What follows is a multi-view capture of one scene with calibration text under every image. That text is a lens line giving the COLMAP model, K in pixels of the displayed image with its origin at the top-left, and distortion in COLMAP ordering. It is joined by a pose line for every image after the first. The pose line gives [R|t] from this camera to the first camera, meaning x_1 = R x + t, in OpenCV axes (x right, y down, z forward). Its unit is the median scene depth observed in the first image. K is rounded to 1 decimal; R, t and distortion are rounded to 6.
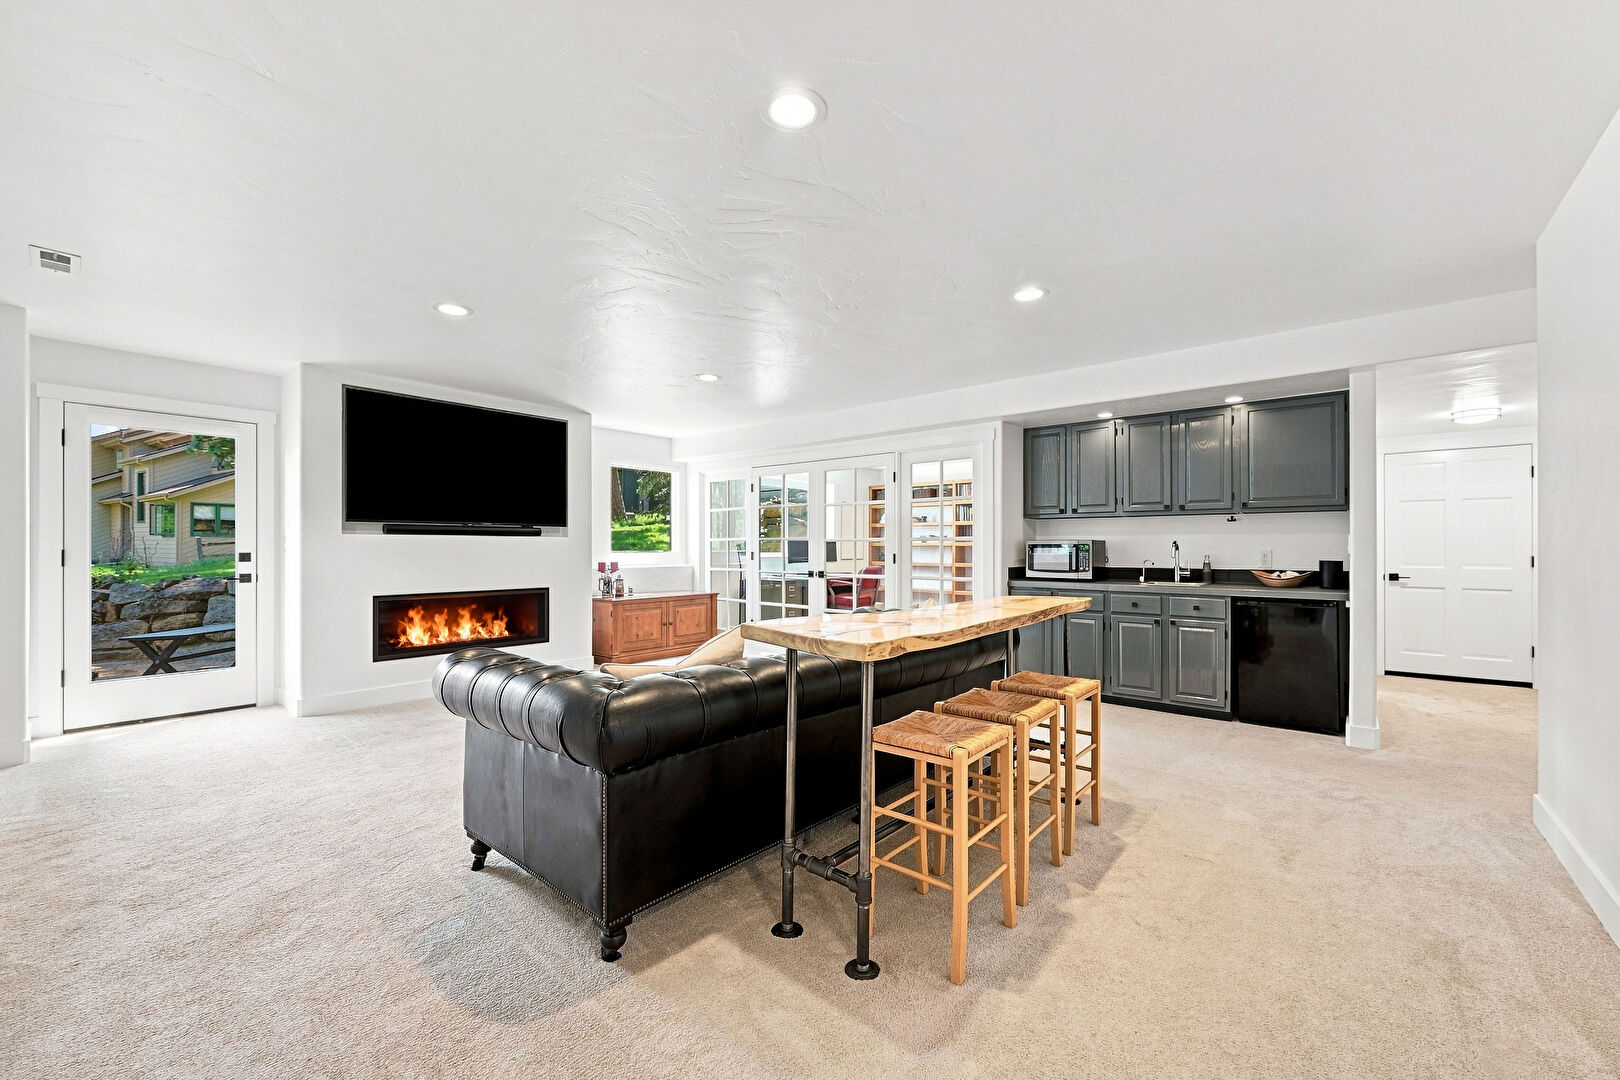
lens RADIAL K [[642.1, 0, 813.8], [0, 642.1, 549.3], [0, 0, 1]] dist [-0.000644, -0.000146]
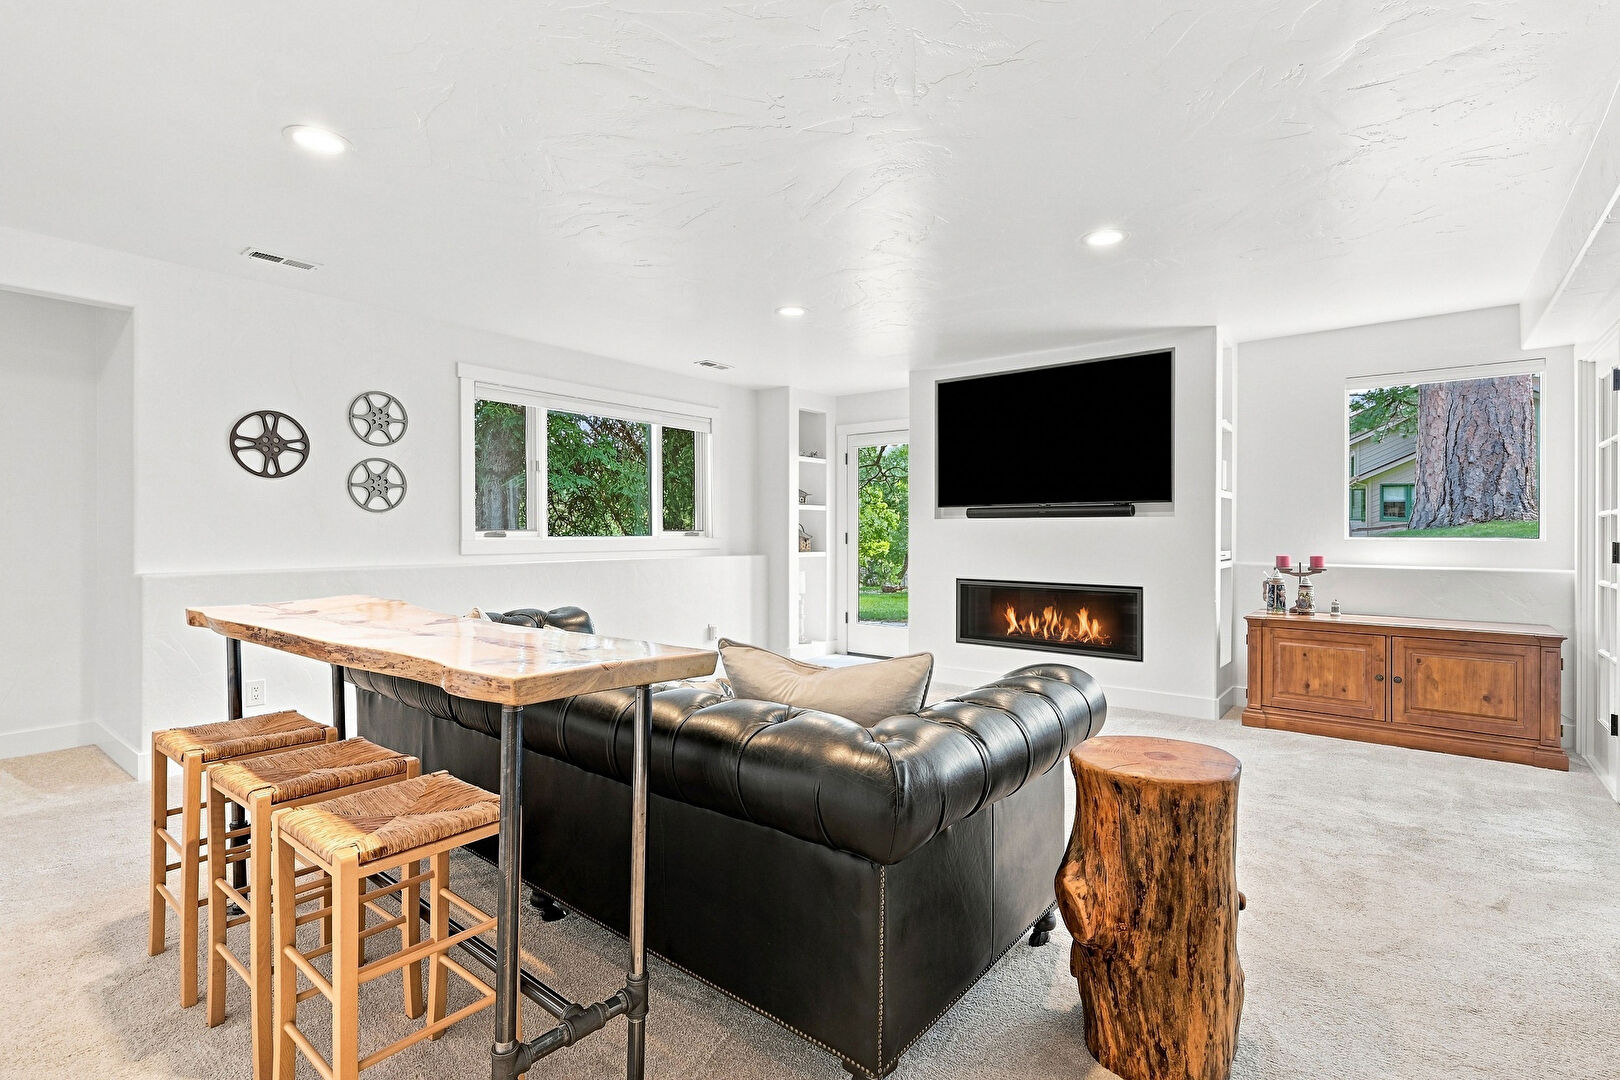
lens RADIAL K [[720.8, 0, 810.0], [0, 720.8, 540.0], [0, 0, 1]] dist [-0.001297, -0.000058]
pose [[0.061506, 0.011486, -0.998041, 0.377503], [-0.003304, 0.999931, 0.011304, -0.001424], [0.998101, 0.002602, 0.061539, 0.574399]]
